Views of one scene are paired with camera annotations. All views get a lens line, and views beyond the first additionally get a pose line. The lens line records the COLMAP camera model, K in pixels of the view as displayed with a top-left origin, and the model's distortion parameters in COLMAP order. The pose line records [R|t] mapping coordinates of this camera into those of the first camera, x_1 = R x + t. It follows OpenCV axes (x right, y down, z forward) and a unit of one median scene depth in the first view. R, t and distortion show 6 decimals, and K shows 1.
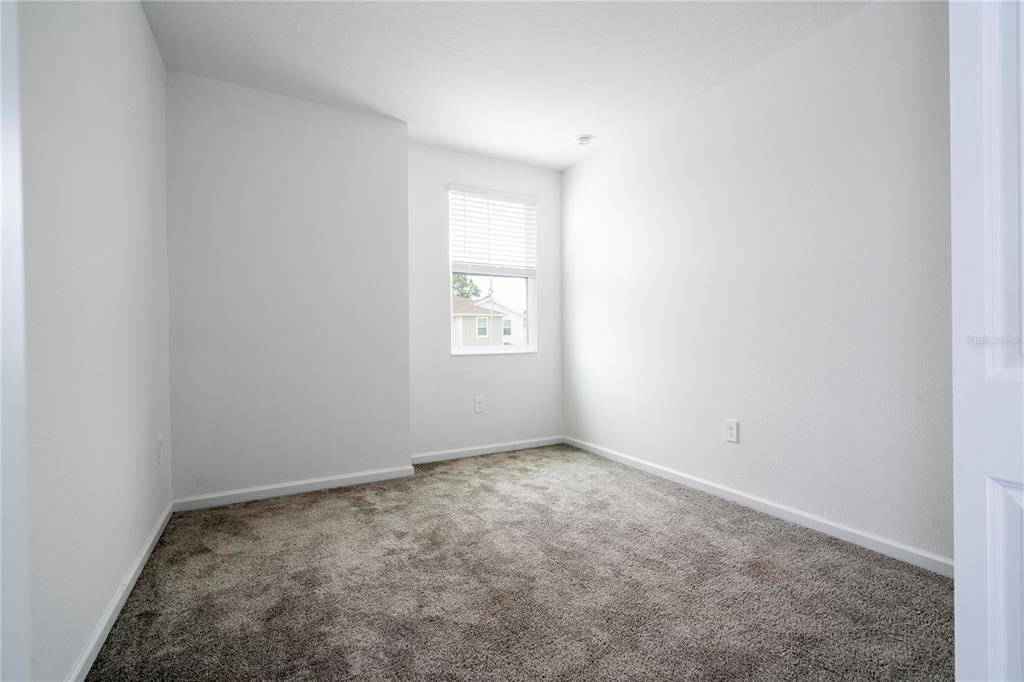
lens RADIAL K [[462.5, 0, 517.4], [0, 462.5, 337.1], [0, 0, 1]] dist [-0.001650, 0.000482]
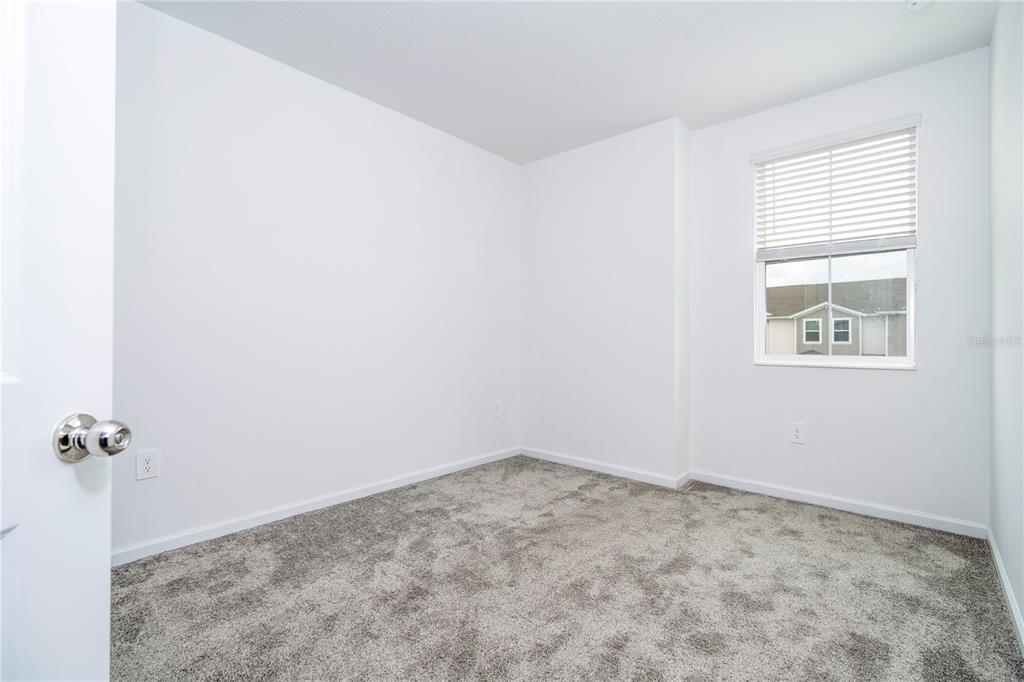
lens RADIAL K [[462.5, 0, 517.4], [0, 462.5, 337.1], [0, 0, 1]] dist [-0.001650, 0.000482]
pose [[0.340378, 0.004864, -0.940276, 0.588835], [-0.011356, 0.999935, 0.001062, -0.006928], [0.940220, 0.010316, 0.340411, 0.403076]]
